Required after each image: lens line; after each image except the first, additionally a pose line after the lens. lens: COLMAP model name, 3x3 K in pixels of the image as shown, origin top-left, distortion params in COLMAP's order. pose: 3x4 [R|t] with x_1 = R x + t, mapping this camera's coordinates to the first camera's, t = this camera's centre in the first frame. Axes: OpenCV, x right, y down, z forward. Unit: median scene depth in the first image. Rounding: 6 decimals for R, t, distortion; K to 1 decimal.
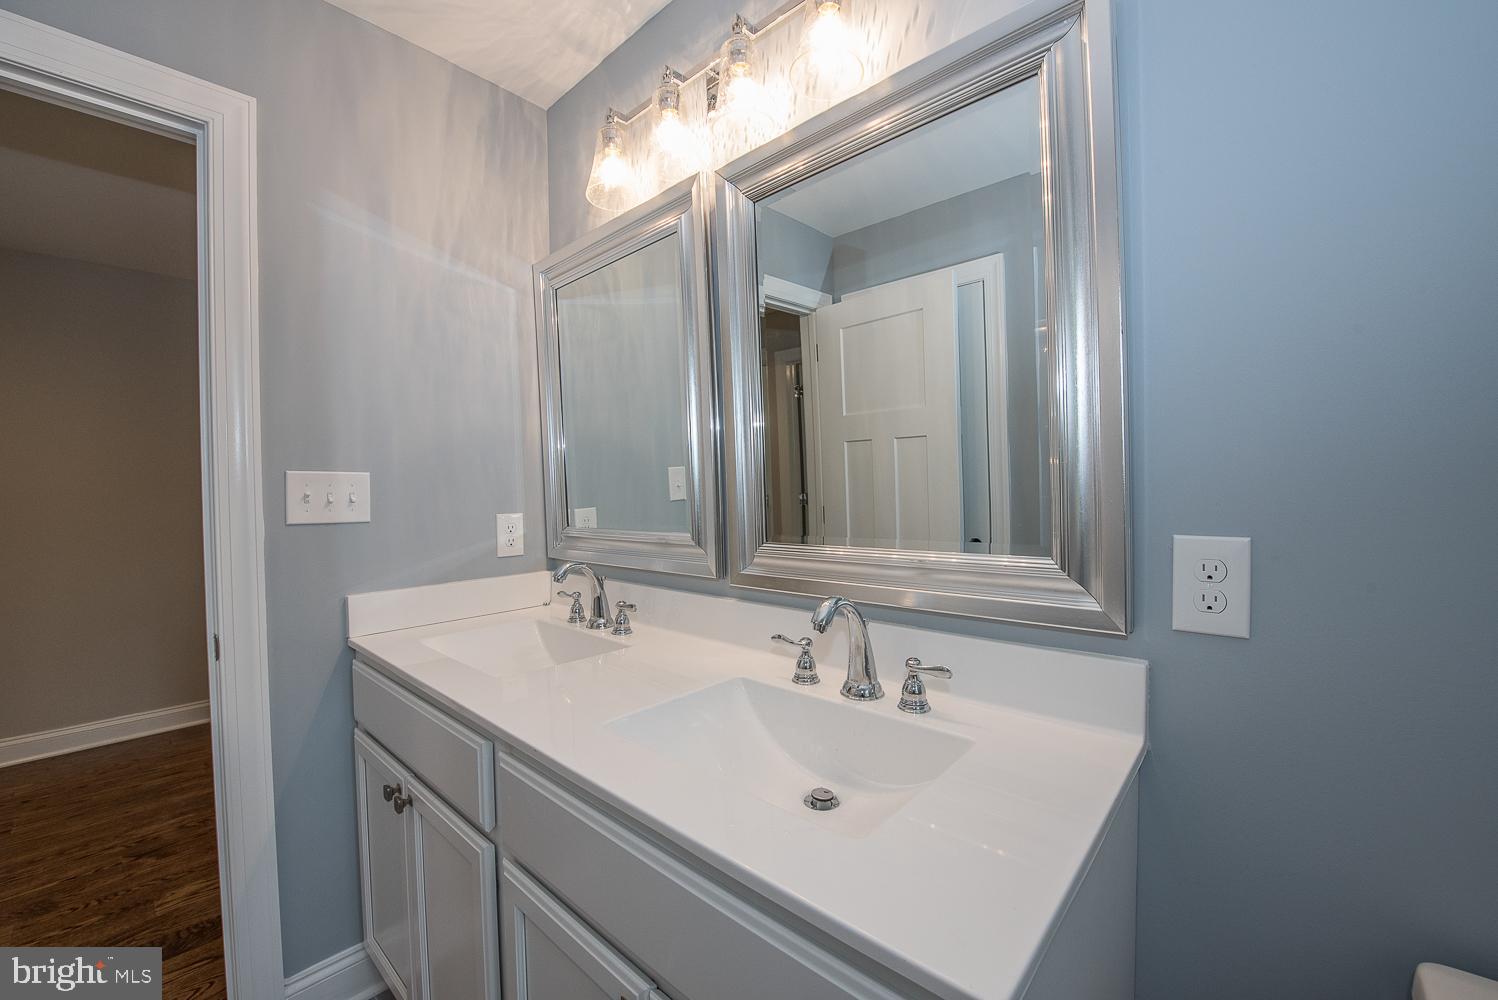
lens RADIAL K [[605.7, 0, 762.4], [0, 605.7, 513.1], [0, 0, 1]] dist [-0.006901, -0.000522]
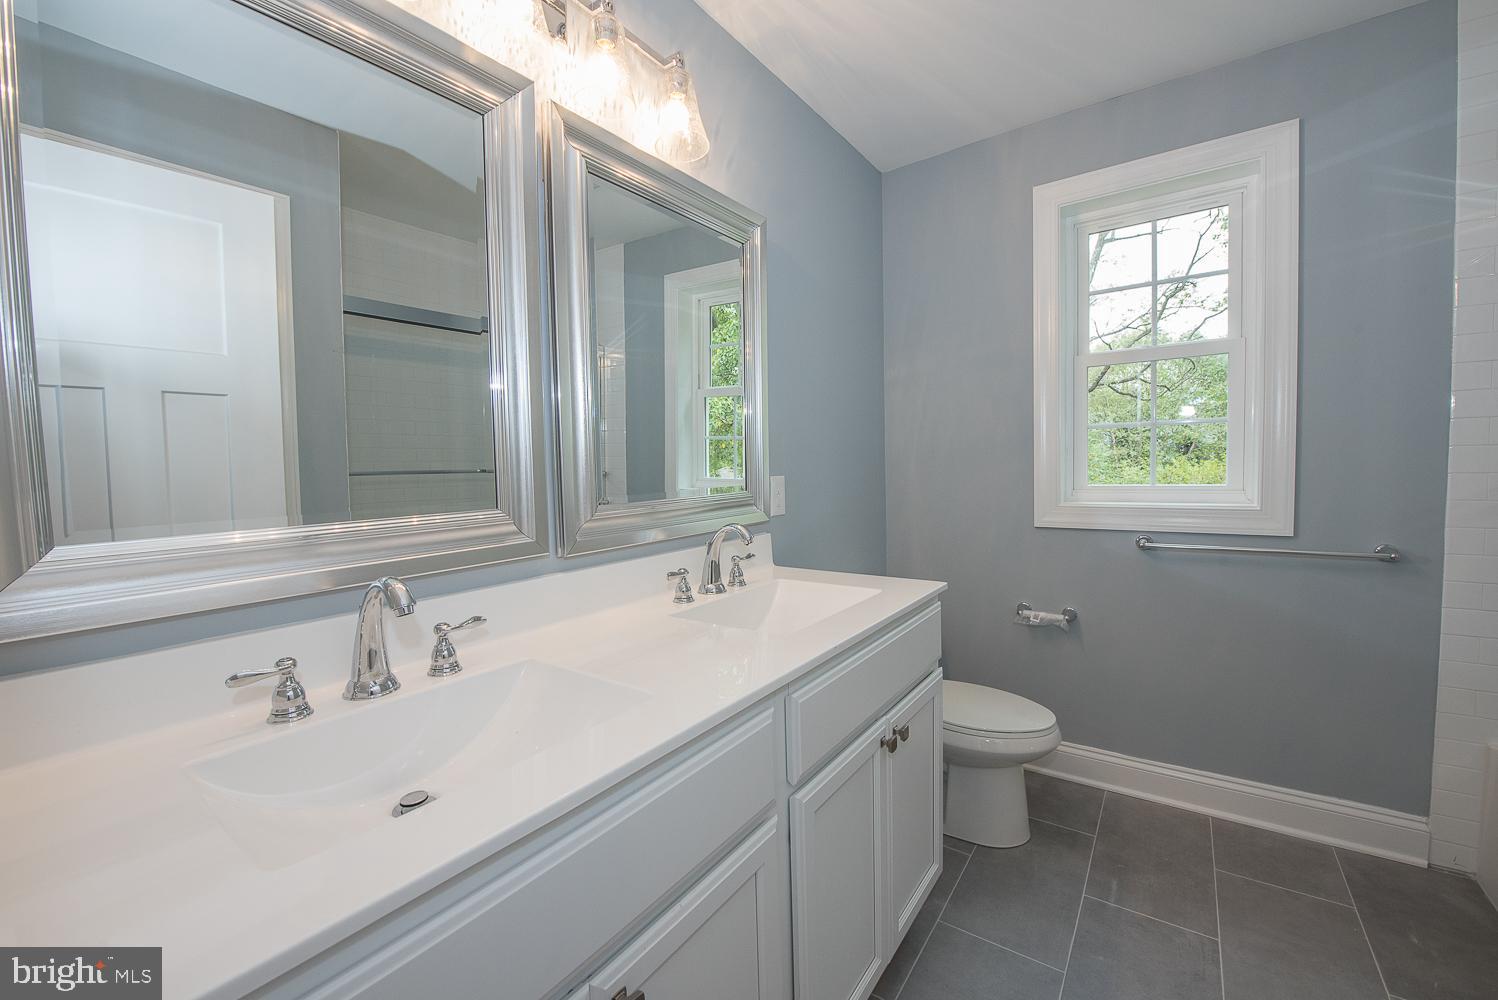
lens RADIAL K [[605.7, 0, 755.6], [0, 605.7, 492.3], [0, 0, 1]] dist [-0.006901, -0.000522]
pose [[-0.140398, -0.063868, 0.988033, -0.821822], [0.010980, 0.997755, 0.066057, -0.034684], [-0.990034, 0.020123, -0.139382, 0.658482]]
